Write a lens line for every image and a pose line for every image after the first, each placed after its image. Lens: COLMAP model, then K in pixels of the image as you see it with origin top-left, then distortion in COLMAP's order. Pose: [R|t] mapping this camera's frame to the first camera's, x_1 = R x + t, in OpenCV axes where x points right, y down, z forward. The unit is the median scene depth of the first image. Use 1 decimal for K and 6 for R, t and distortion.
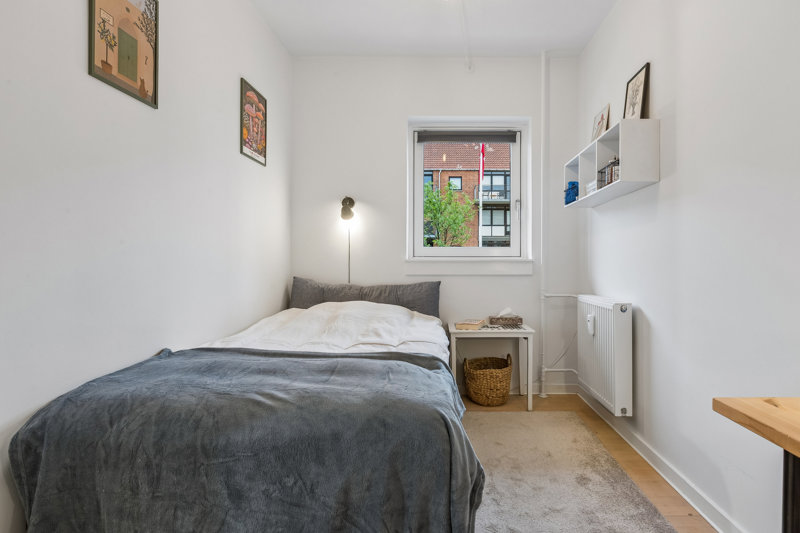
lens RADIAL K [[404.5, 0, 400.4], [0, 404.5, 261.9], [0, 0, 1]] dist [0.000450, -0.001002]
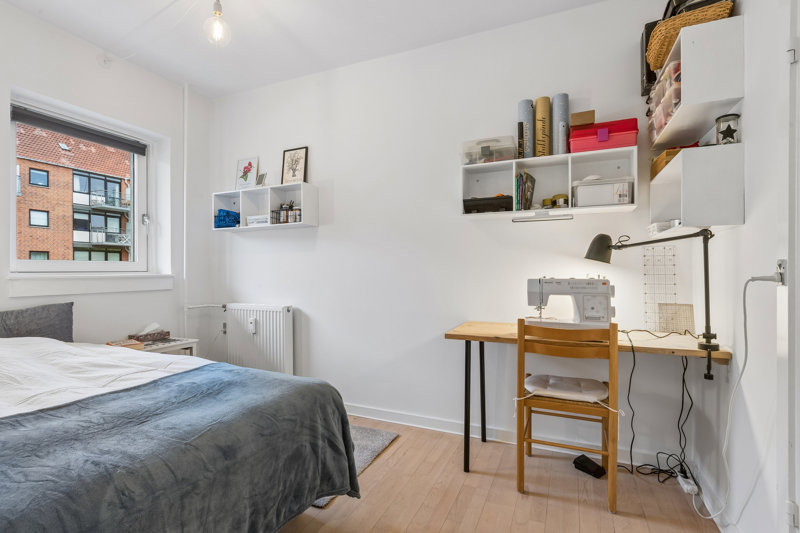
lens RADIAL K [[385.4, 0, 400.1], [0, 385.4, 270.3], [0, 0, 1]] dist [0.000719, -0.000298]
pose [[0.408366, -0.000267, 0.912818, -0.355700], [0.003299, 0.999994, -0.001183, -0.014251], [-0.912812, 0.003494, 0.408364, 0.055503]]
